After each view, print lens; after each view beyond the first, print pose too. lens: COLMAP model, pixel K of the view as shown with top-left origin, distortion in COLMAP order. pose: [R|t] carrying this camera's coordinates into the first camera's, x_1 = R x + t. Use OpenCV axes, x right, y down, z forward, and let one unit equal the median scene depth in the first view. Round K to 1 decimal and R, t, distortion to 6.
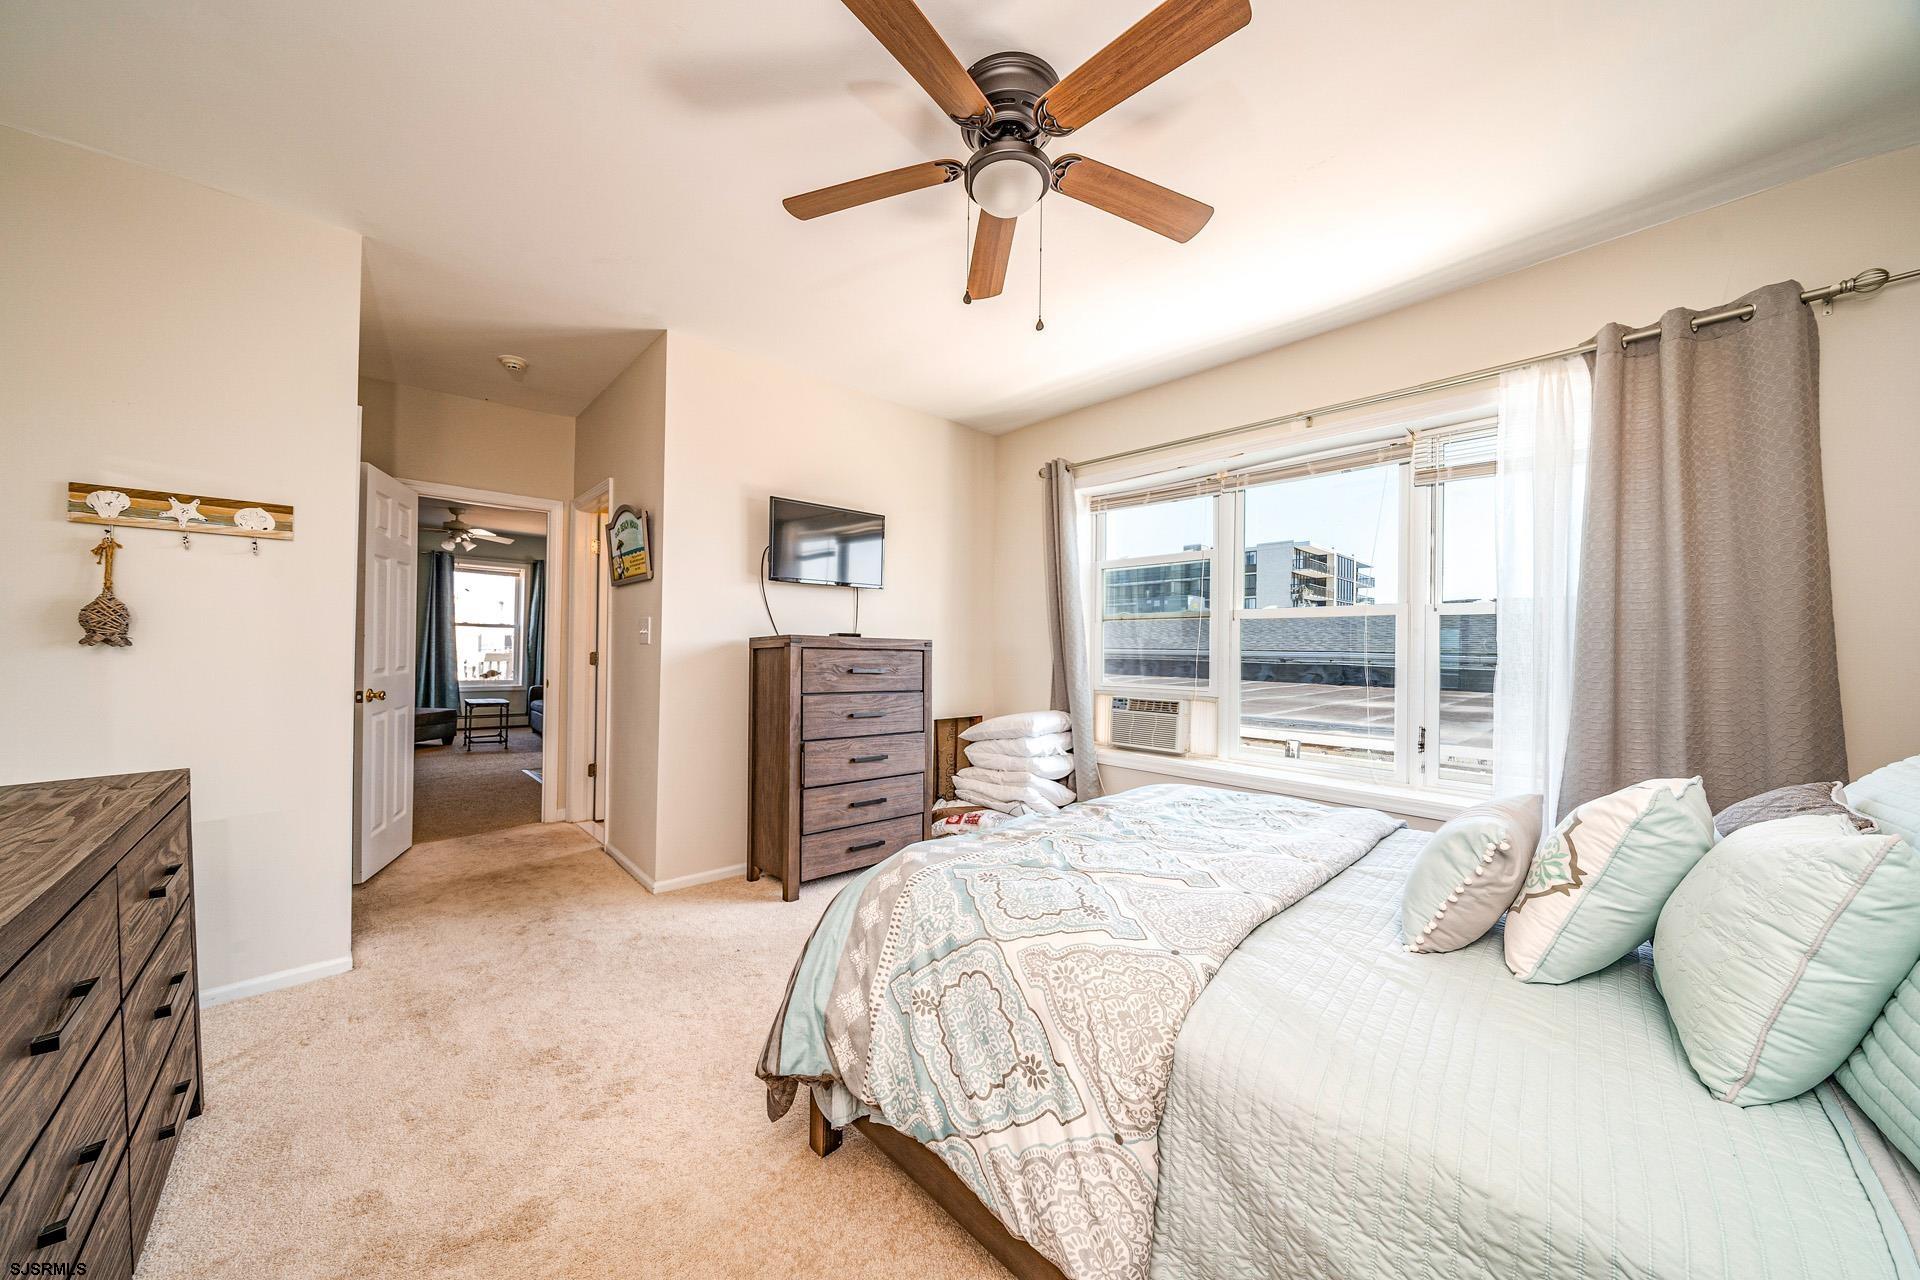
lens RADIAL K [[624.6, 0, 939.0], [0, 624.6, 646.1], [0, 0, 1]] dist [0.000112, 0.000045]
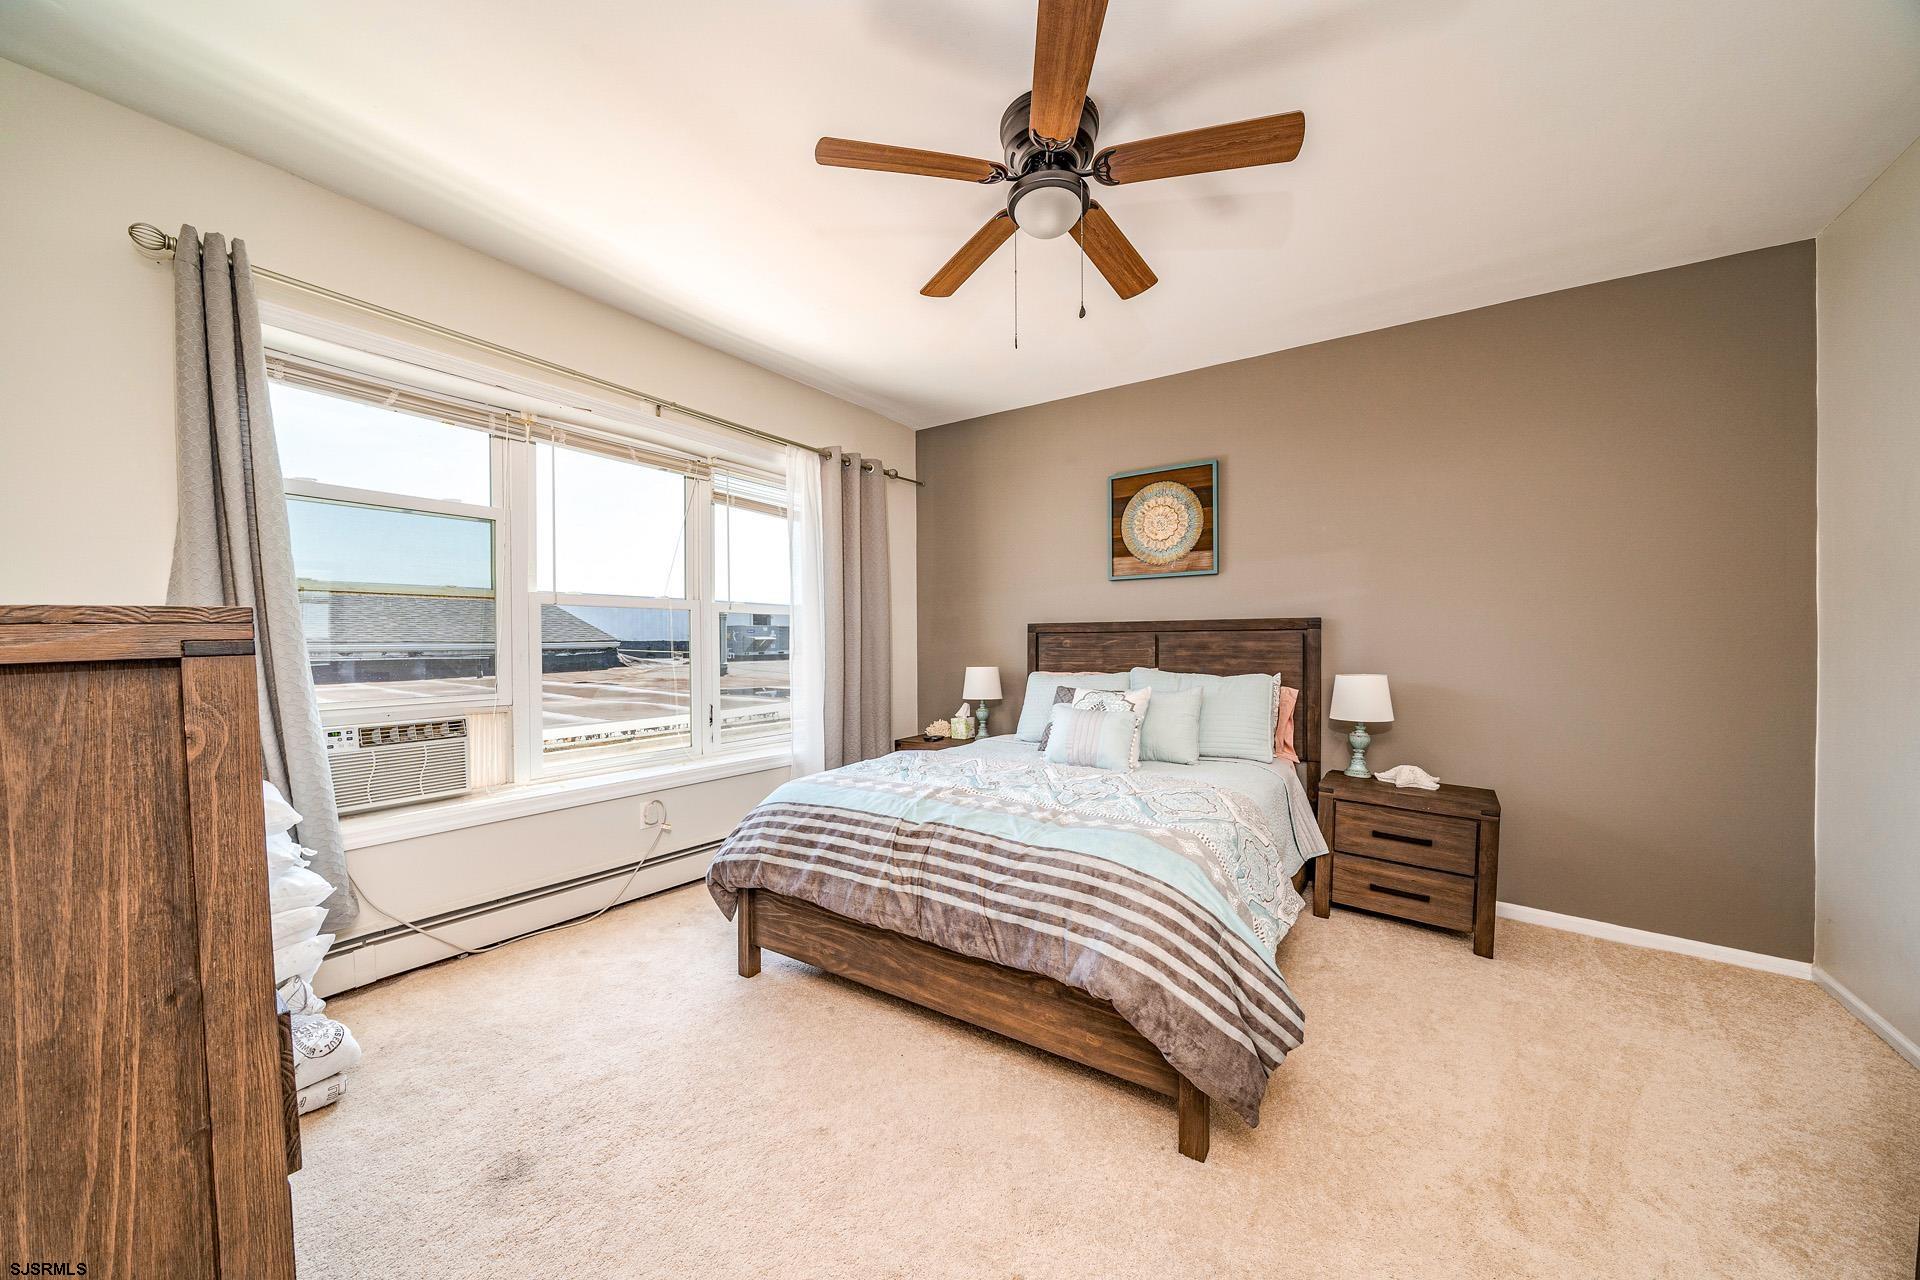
lens RADIAL K [[655.3, 0, 957.0], [0, 655.3, 647.0], [0, 0, 1]] dist [-0.009331, 0.000033]
pose [[-0.184751, -0.021315, 0.982554, -0.477838], [-0.003671, 0.999773, 0.020998, -0.008052], [-0.982778, 0.000272, -0.184788, 0.668622]]
